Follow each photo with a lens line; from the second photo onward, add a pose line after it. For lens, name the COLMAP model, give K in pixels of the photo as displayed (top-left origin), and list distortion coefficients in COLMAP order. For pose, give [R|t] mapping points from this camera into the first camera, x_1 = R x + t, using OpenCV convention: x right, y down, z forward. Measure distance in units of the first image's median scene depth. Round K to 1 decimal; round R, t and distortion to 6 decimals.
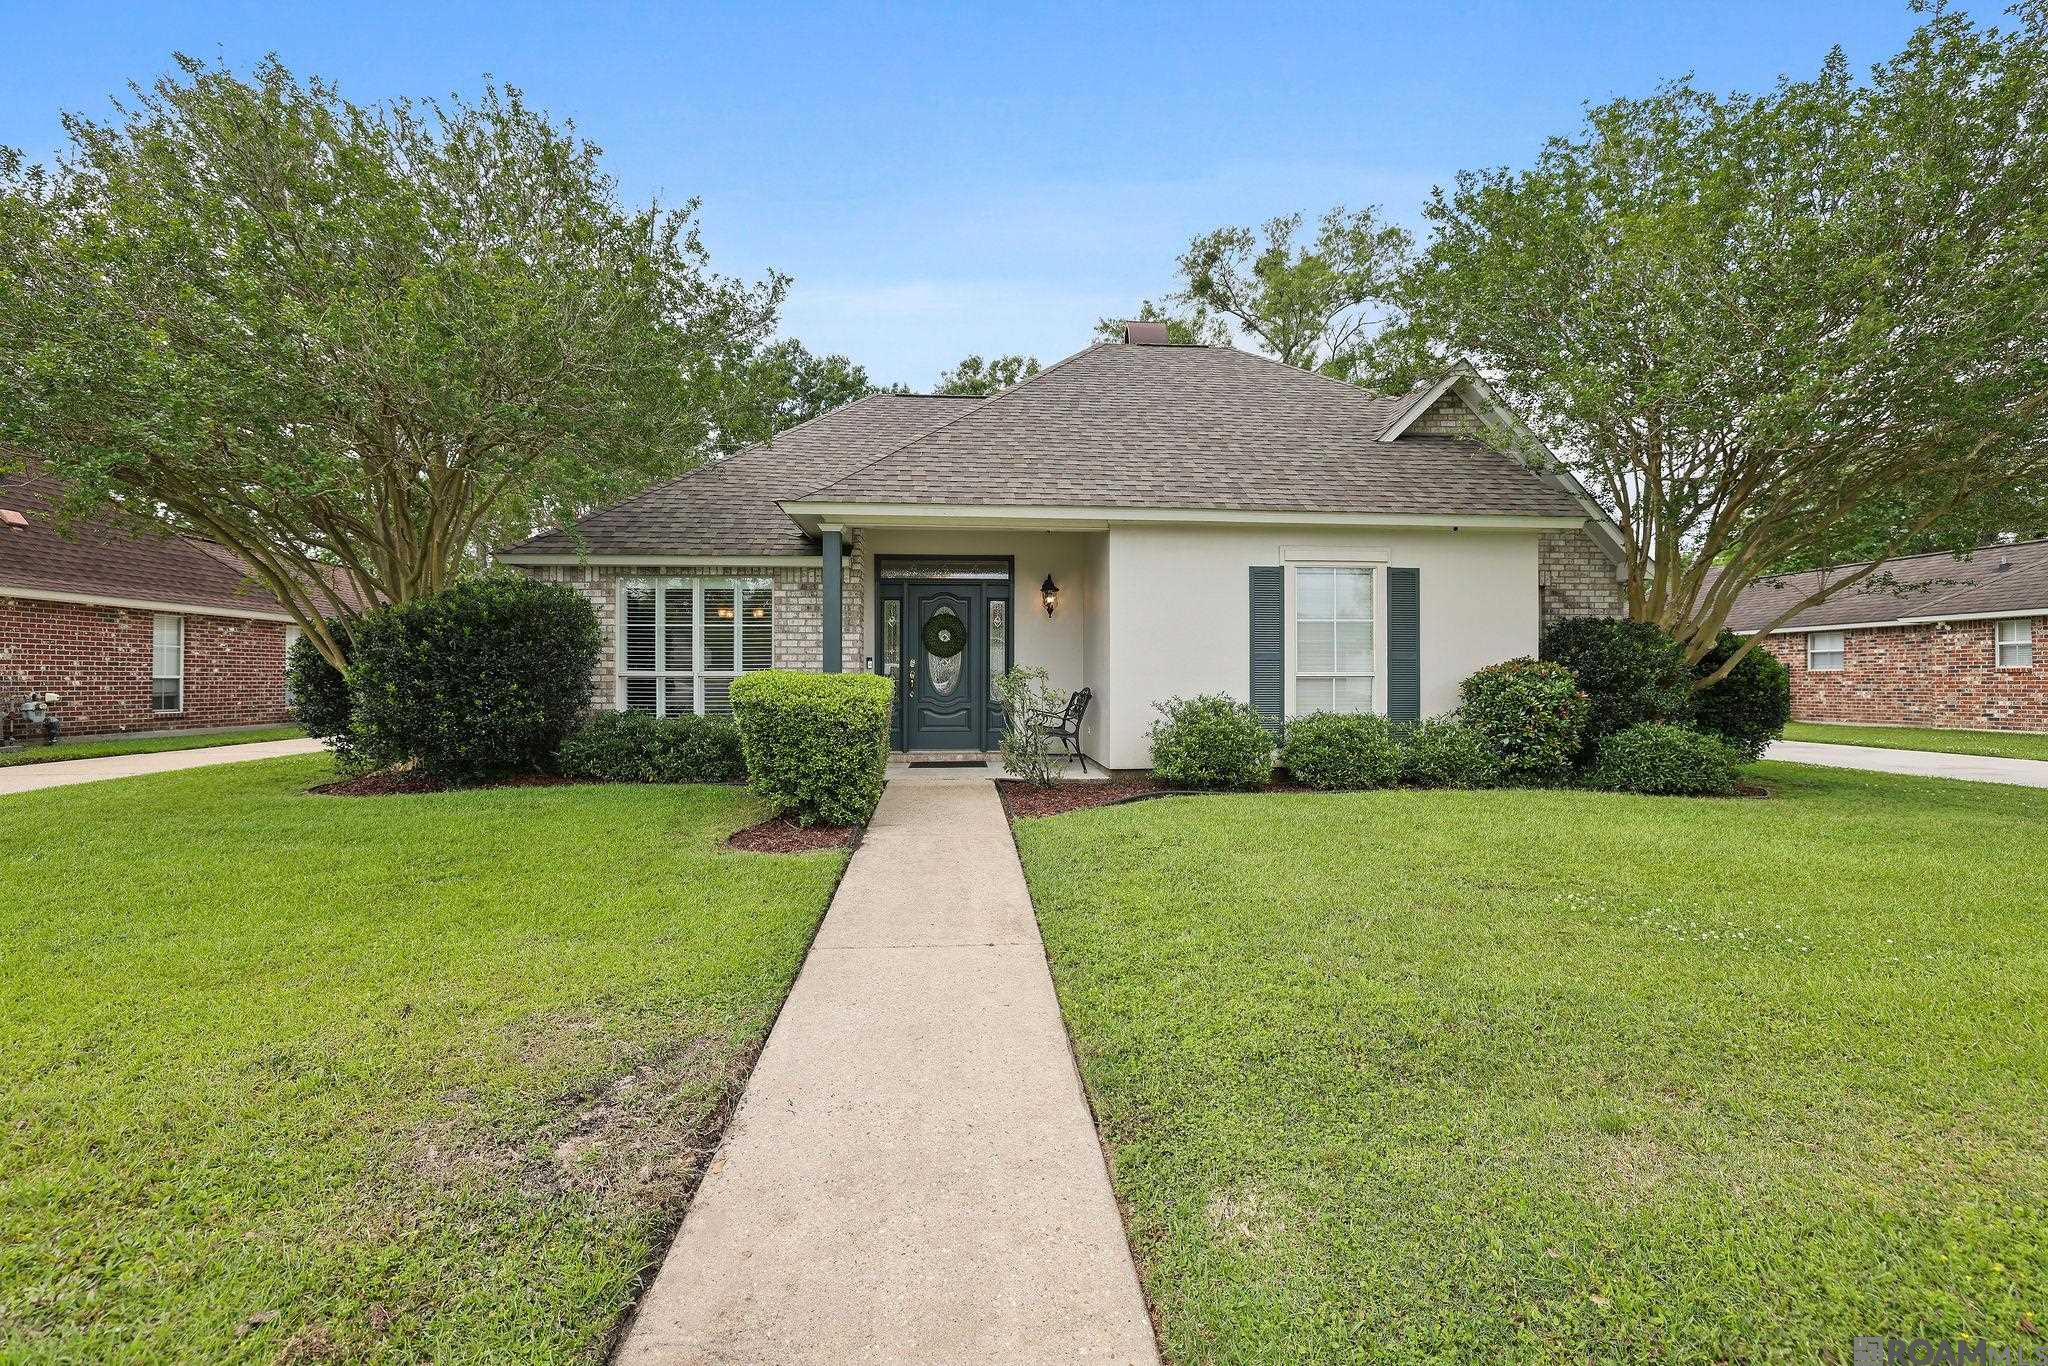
lens RADIAL K [[883.0, 0, 1021.7], [0, 883.0, 675.4], [0, 0, 1]] dist [-0.023486, 0.000012]
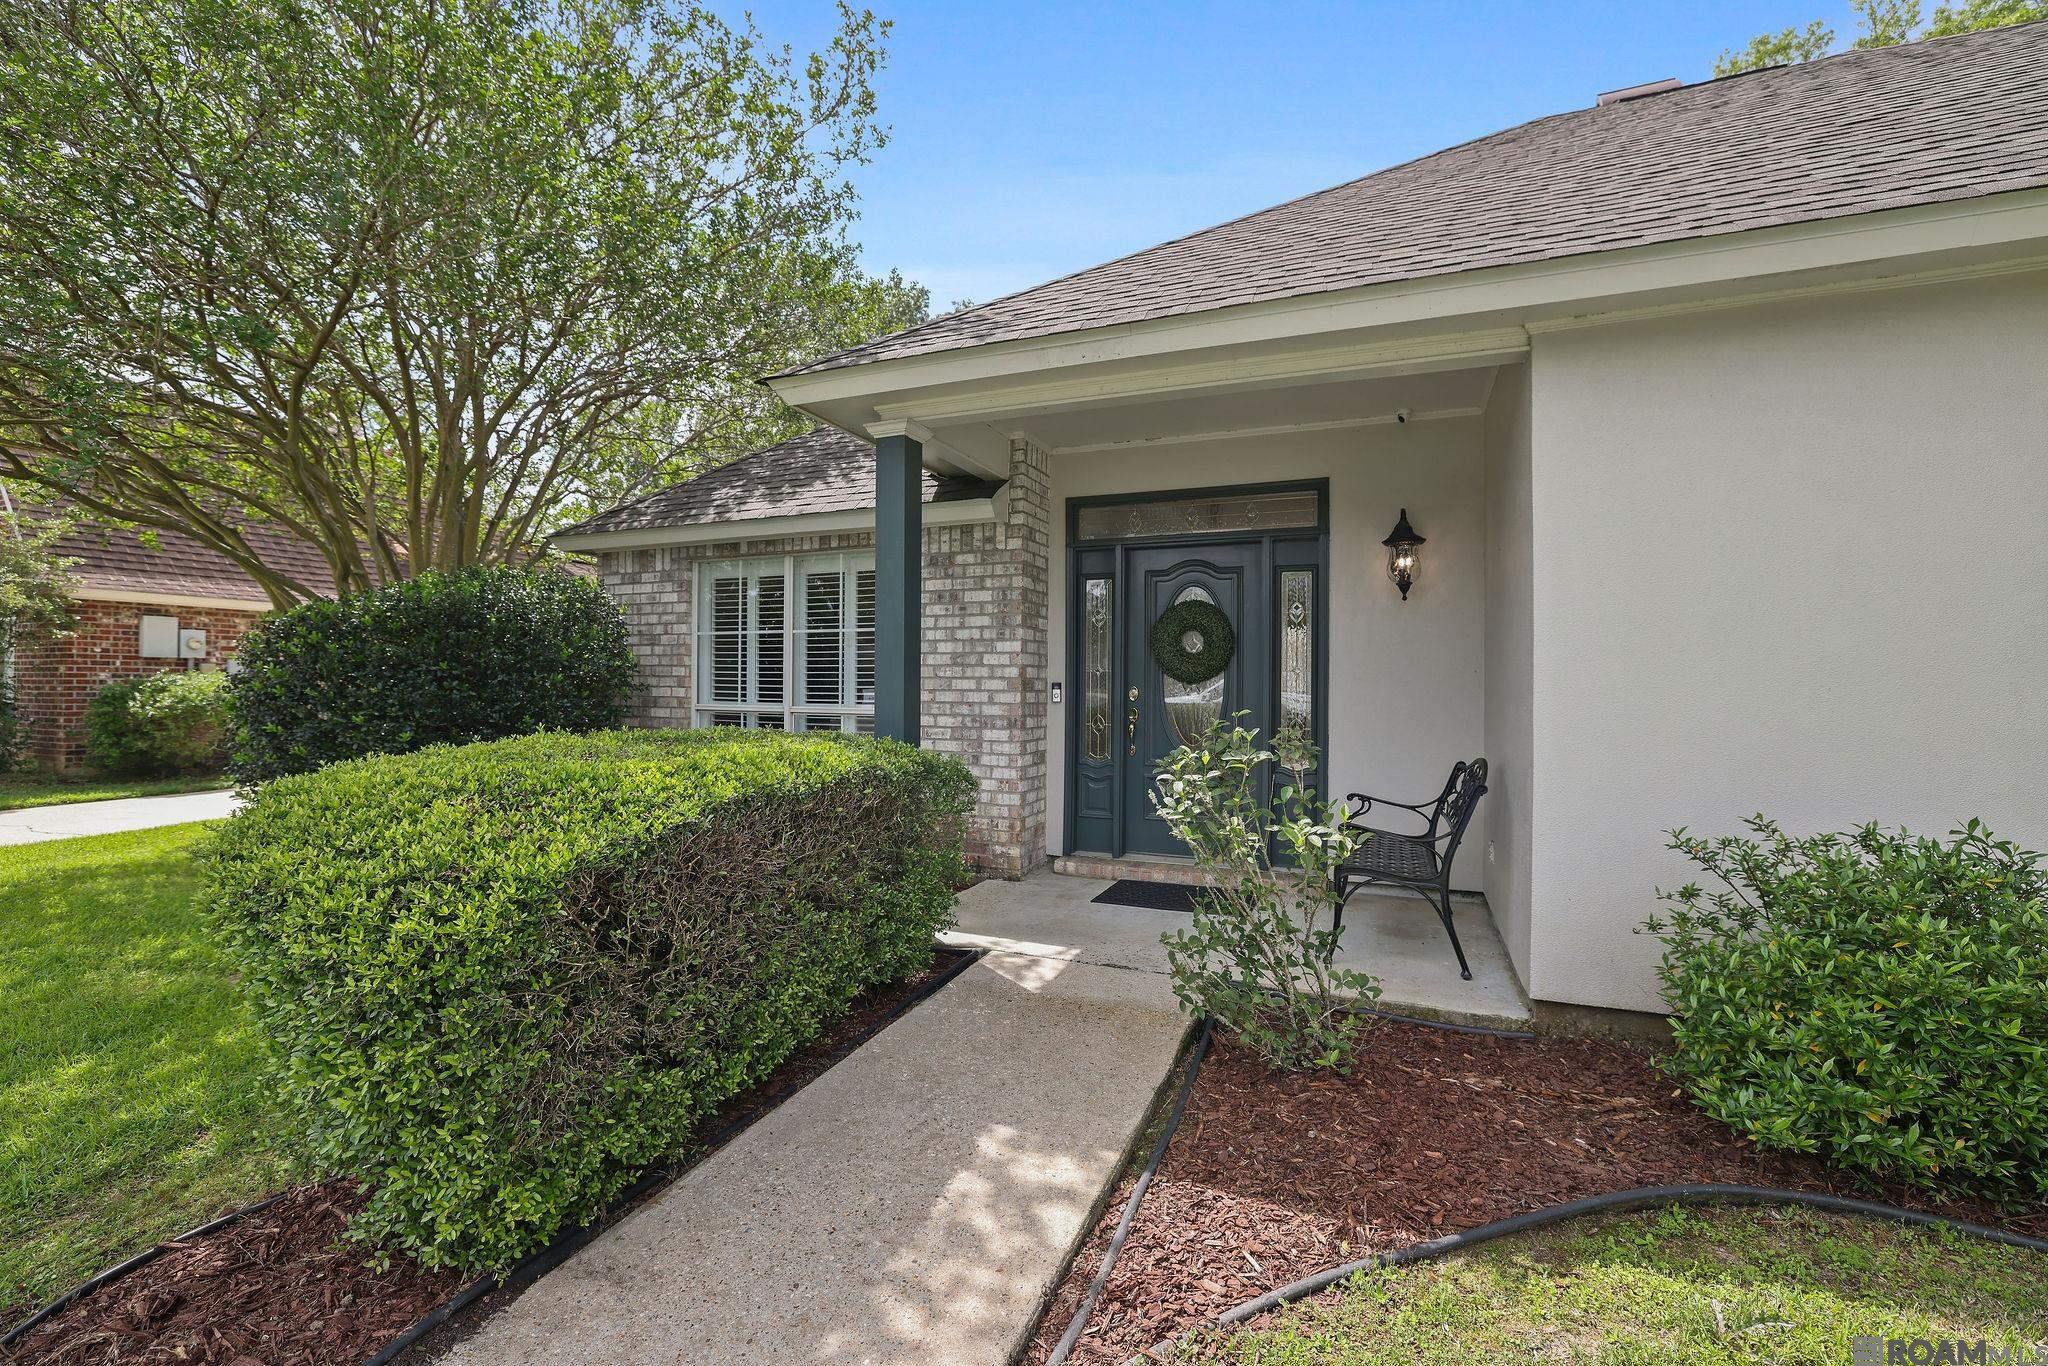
lens RADIAL K [[883.0, 0, 1032.3], [0, 883.0, 684.7], [0, 0, 1]] dist [-0.023486, 0.000012]
pose [[0.894236, 0.003430, -0.447582, 0.068246], [-0.007141, 0.999953, -0.006604, -0.015833], [0.447538, 0.009101, 0.894219, 0.510604]]
